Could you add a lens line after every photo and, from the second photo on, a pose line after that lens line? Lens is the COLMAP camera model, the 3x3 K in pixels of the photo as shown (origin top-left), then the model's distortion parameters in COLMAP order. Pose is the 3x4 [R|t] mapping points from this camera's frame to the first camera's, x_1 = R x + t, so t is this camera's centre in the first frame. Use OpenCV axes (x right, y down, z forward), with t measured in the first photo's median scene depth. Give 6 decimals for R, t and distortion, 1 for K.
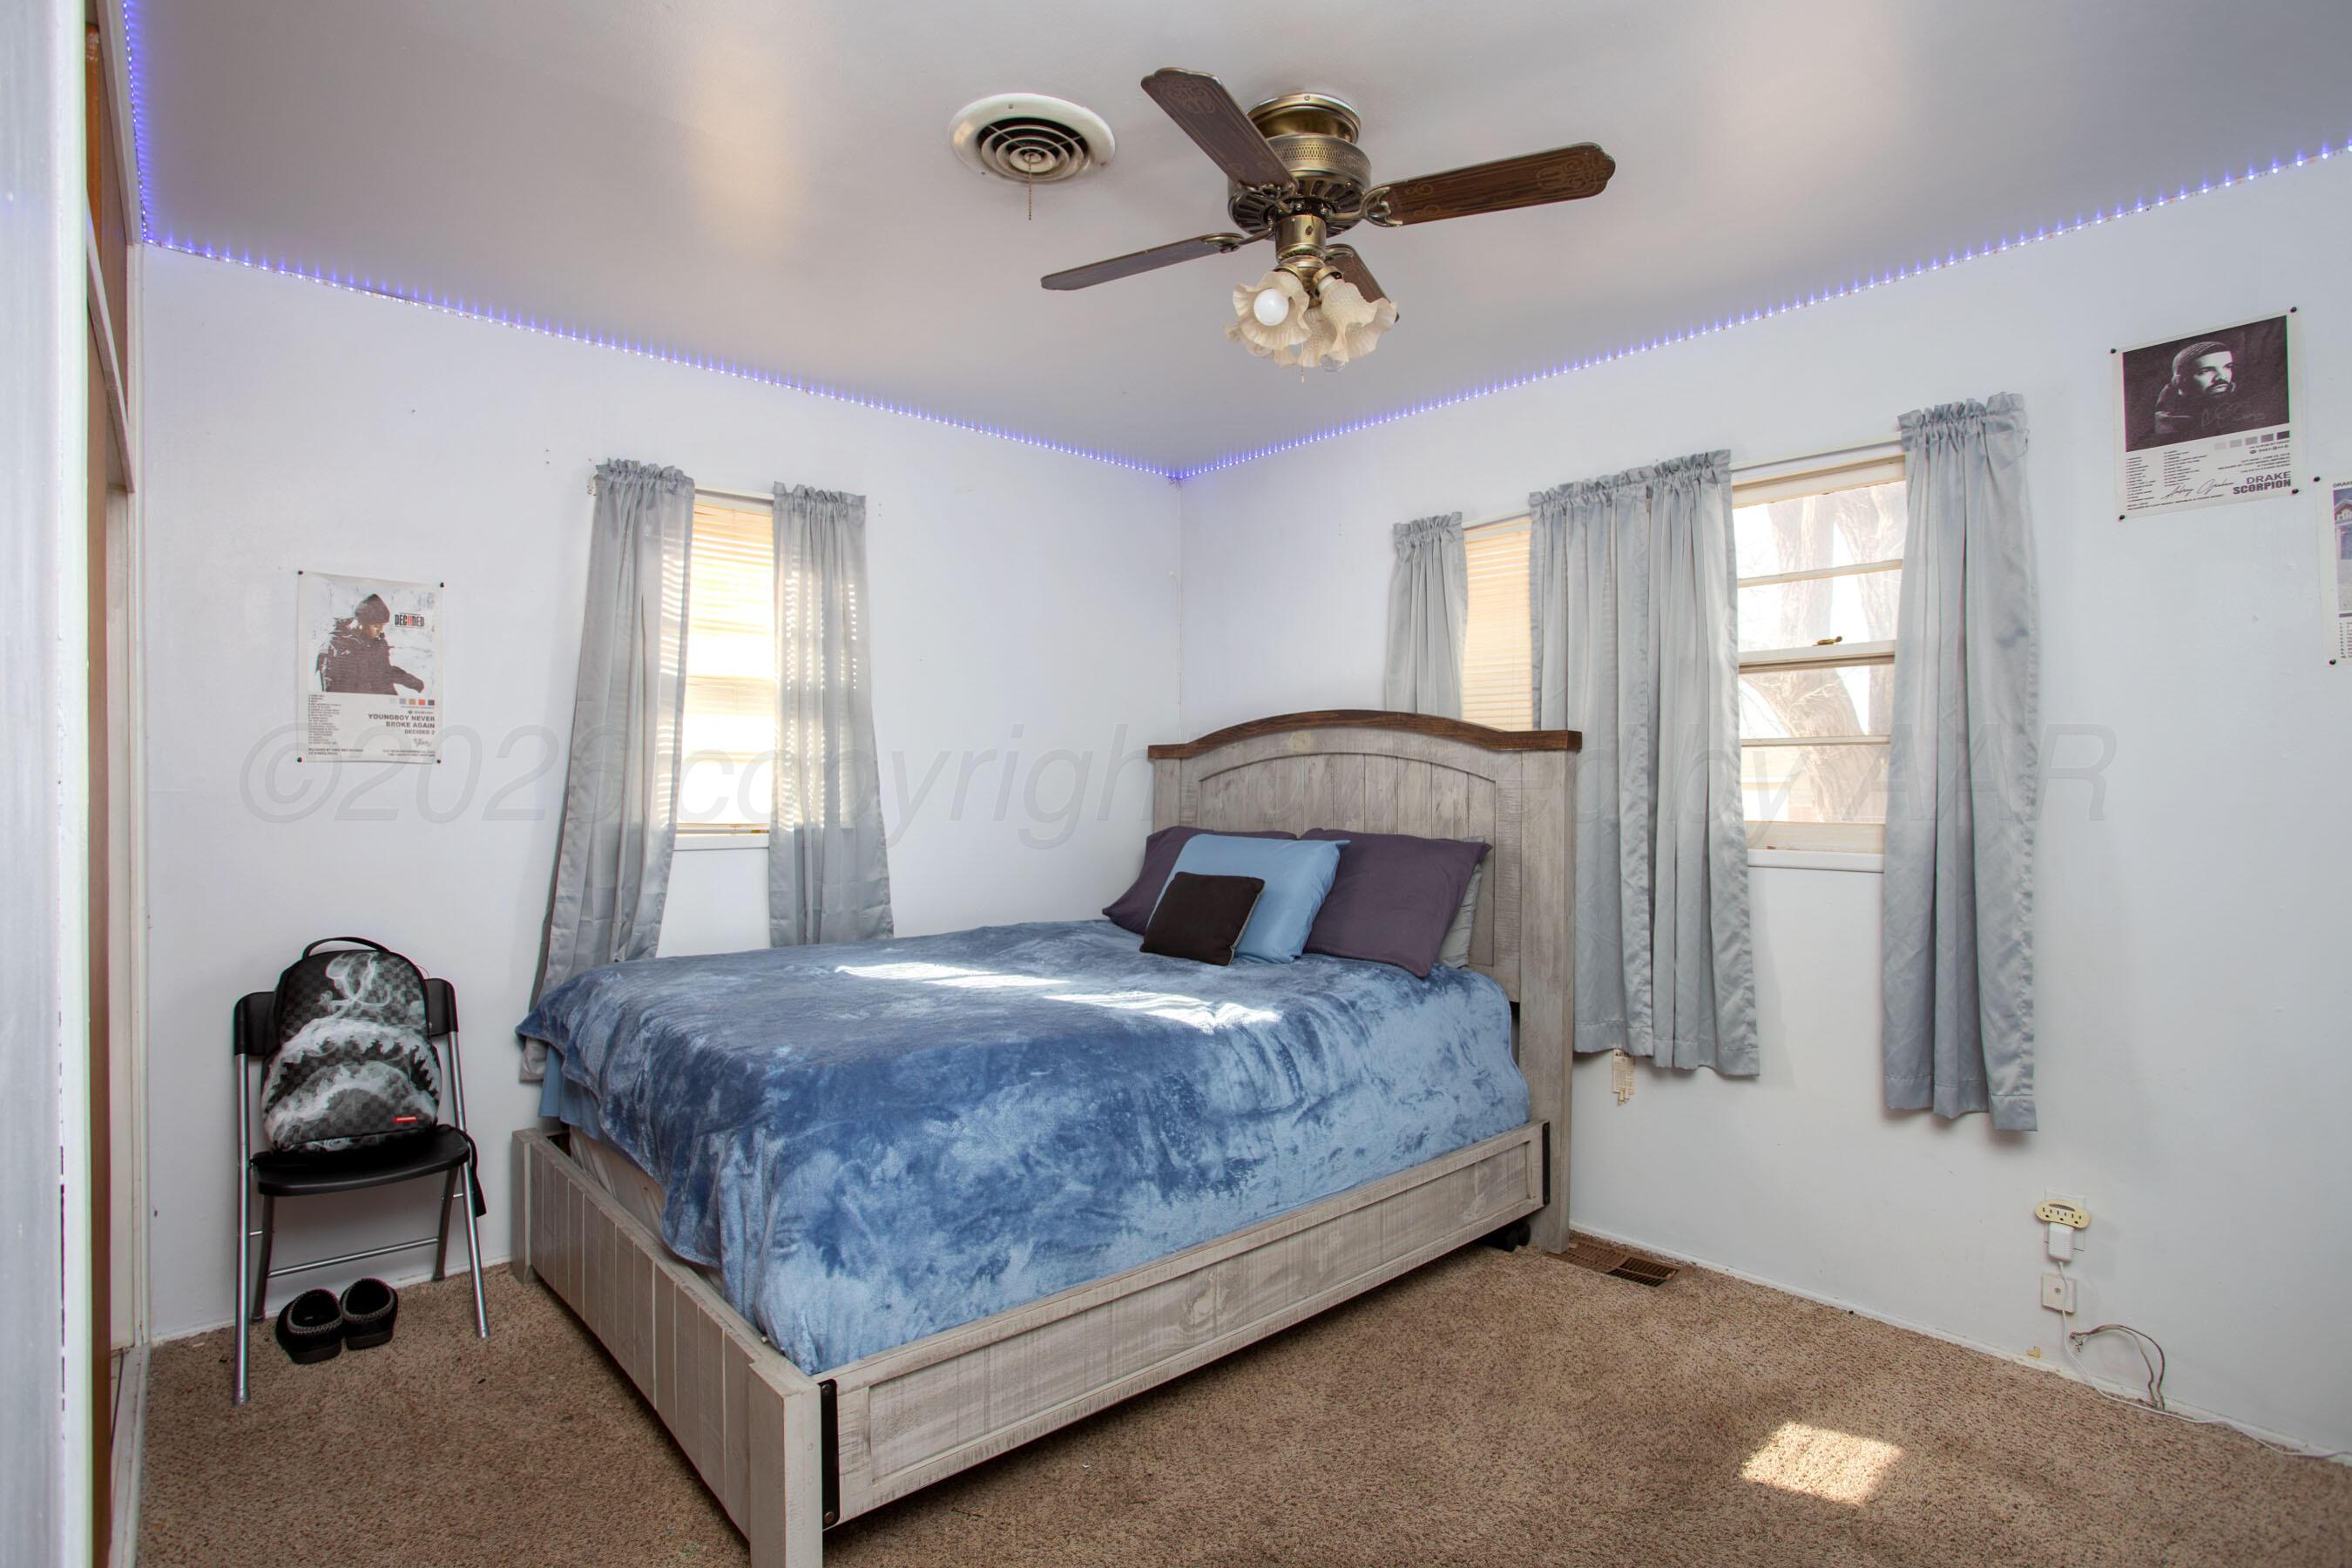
lens RADIAL K [[1165.4, 0, 1162.9], [0, 1165.4, 781.9], [0, 0, 1]] dist [-0.041474, 0.010795]
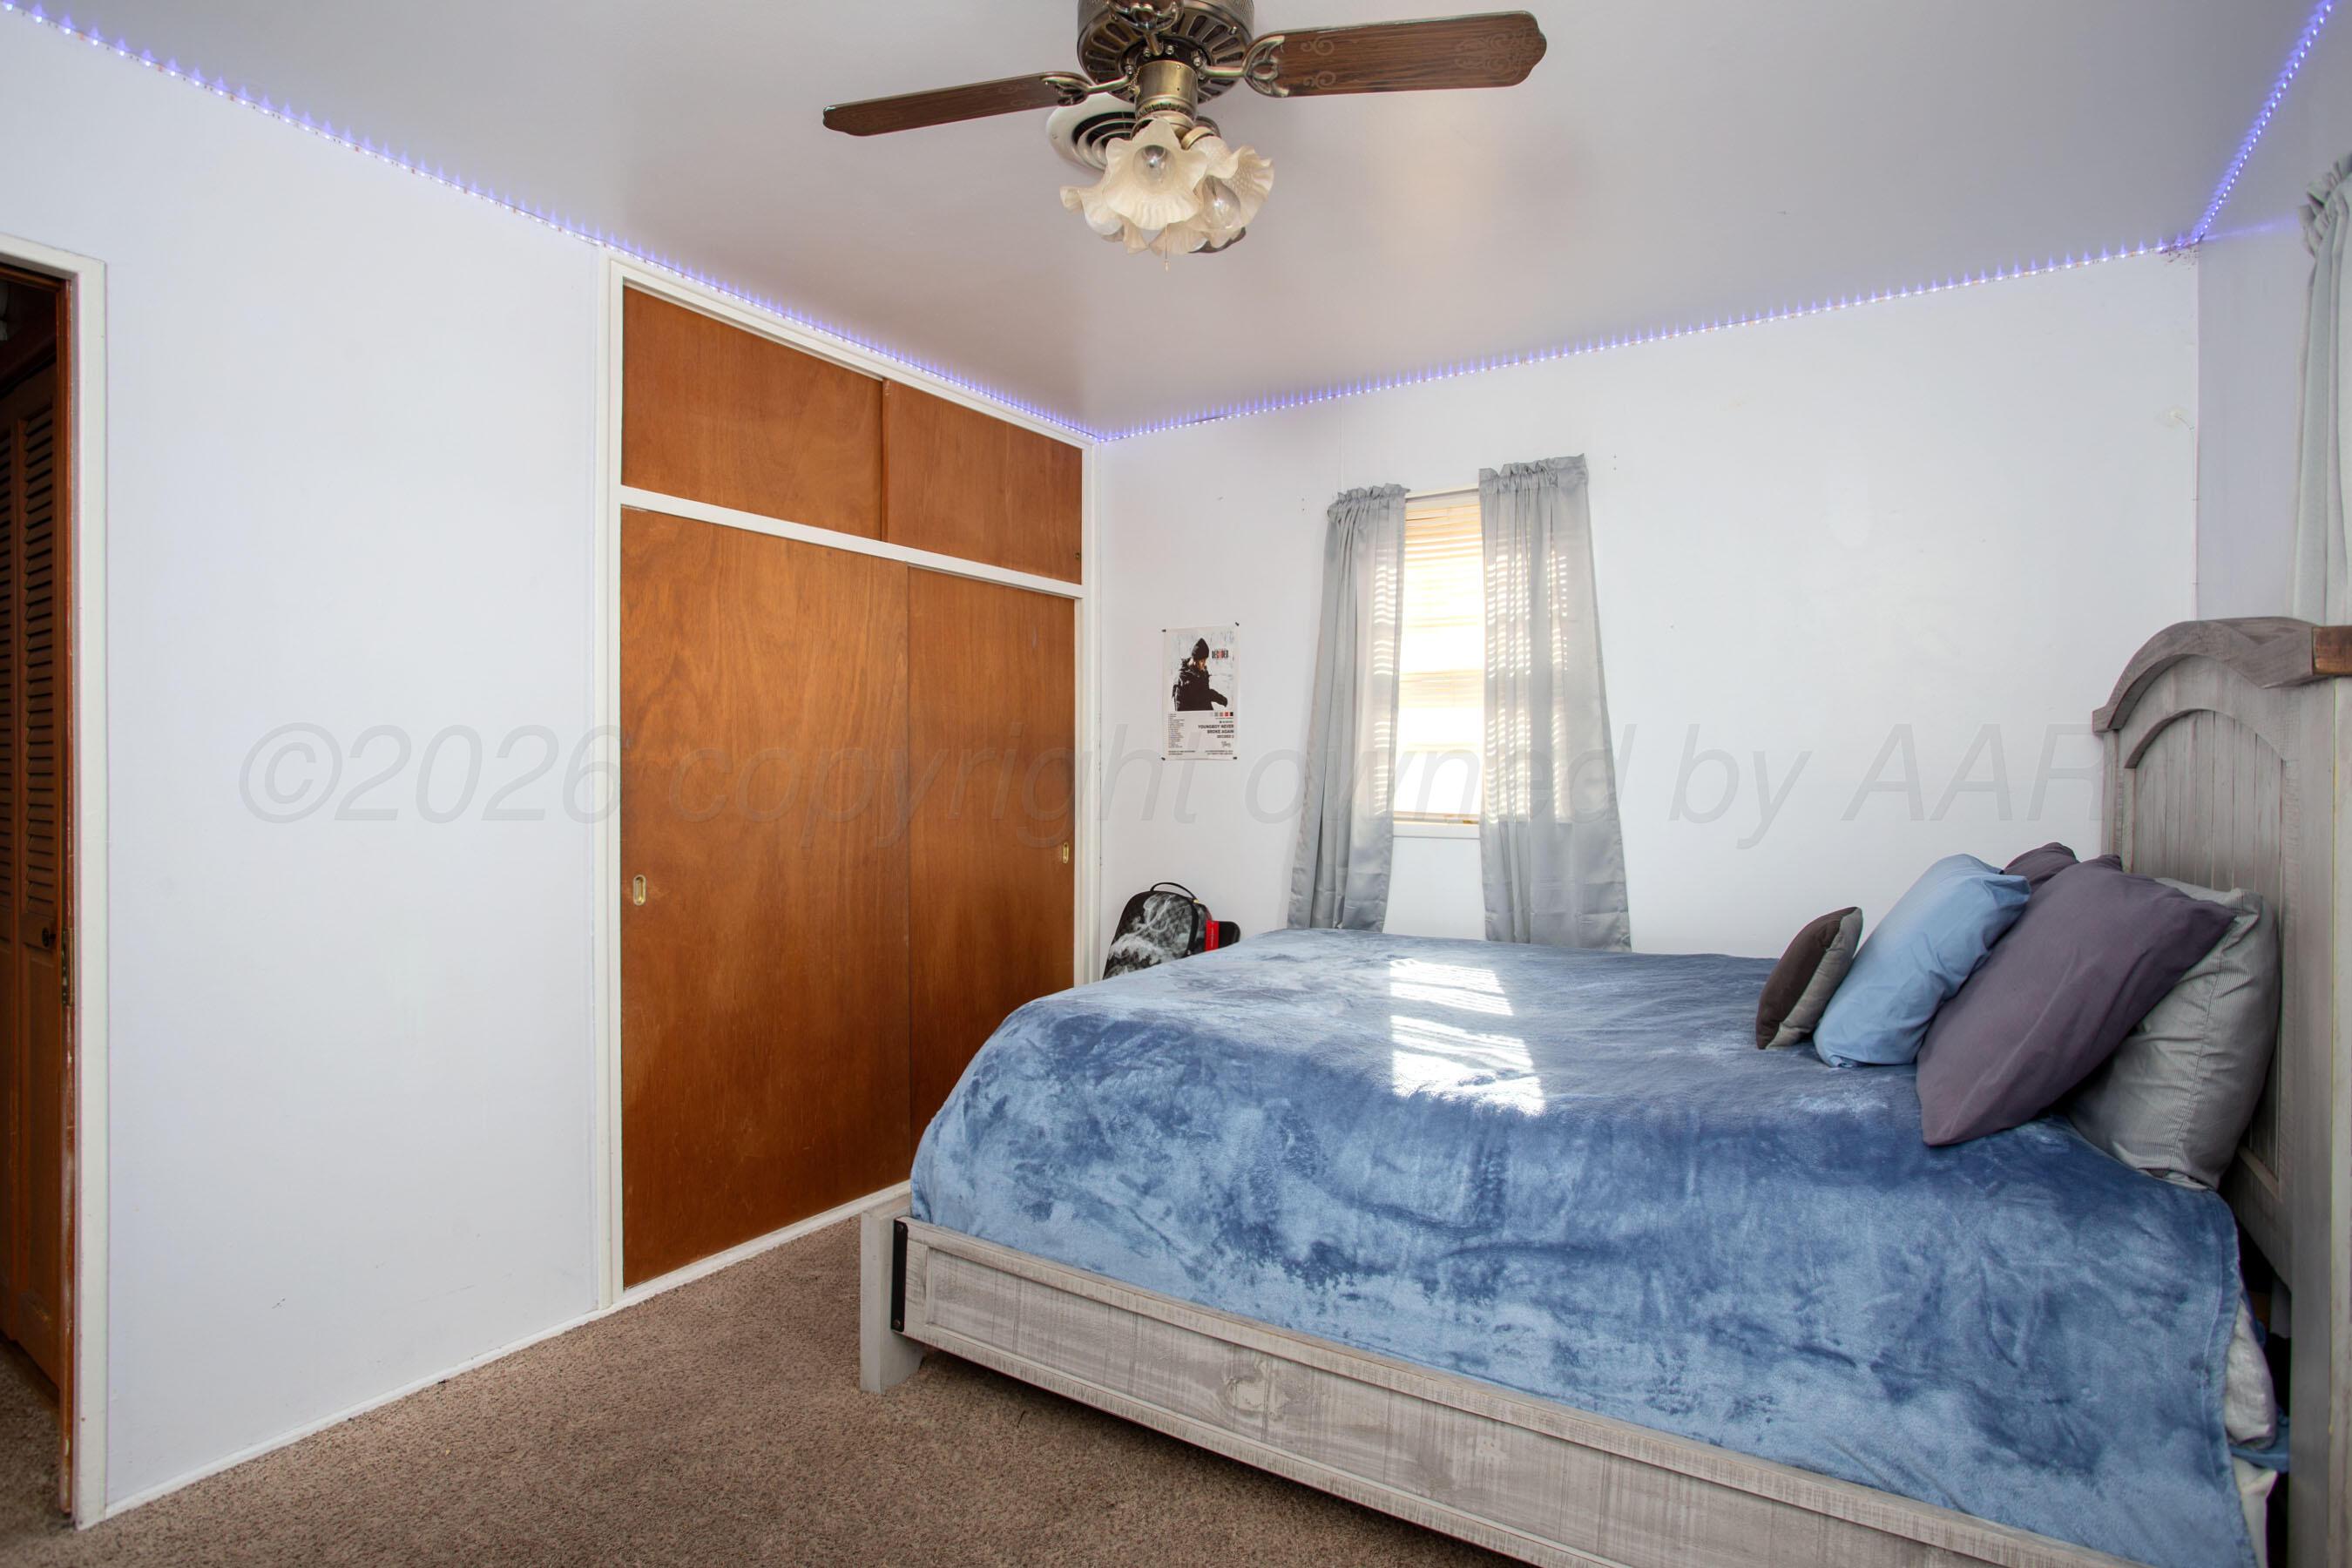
lens RADIAL K [[1165.4, 0, 1168.8], [0, 1165.4, 778.0], [0, 0, 1]] dist [-0.041474, 0.010795]
pose [[0.272644, -0.001311, -0.962114, 0.649429], [0.002005, 0.999998, -0.000795, 0.005961], [0.962113, -0.001712, 0.272646, 0.565049]]
